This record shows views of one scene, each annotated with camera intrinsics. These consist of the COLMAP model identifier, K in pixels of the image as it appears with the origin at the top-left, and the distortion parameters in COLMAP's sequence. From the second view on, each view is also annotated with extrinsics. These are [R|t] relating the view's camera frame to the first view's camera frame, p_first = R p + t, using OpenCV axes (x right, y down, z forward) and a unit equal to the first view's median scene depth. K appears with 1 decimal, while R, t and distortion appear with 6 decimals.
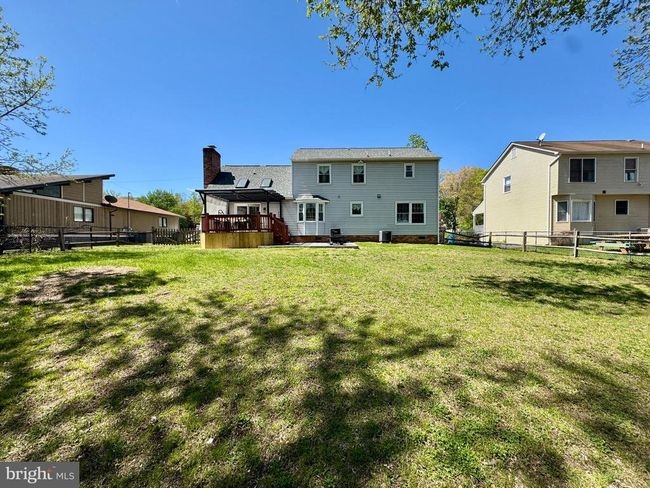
lens RADIAL K [[262.2, 0, 327.5], [0, 262.2, 242.4], [0, 0, 1]] dist [-0.000371, -0.000055]
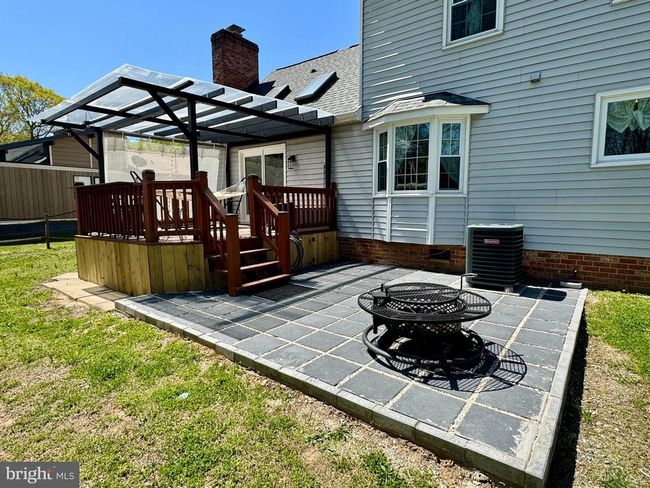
lens RADIAL K [[349.5, 0, 321.6], [0, 349.5, 243.8], [0, 0, 1]] dist [-0.019988, -0.000197]
pose [[0.793680, 0.075687, -0.603609, 0.085971], [-0.009879, 0.993703, 0.111611, -0.066908], [0.608256, -0.082620, 0.789430, 0.646959]]
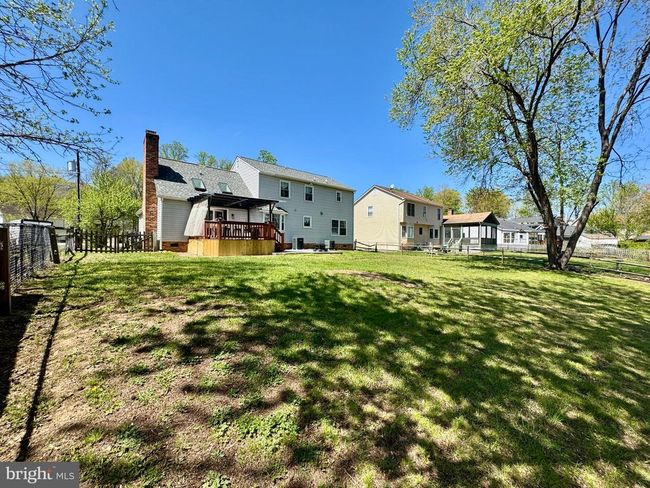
lens RADIAL K [[262.2, 0, 324.8], [0, 262.2, 243.5], [0, 0, 1]] dist [-0.000371, -0.000055]
pose [[0.749978, 0.014782, 0.661297, -0.637108], [-0.003568, 0.999826, -0.018303, -0.004636], [-0.661453, 0.011367, 0.749901, 0.032197]]
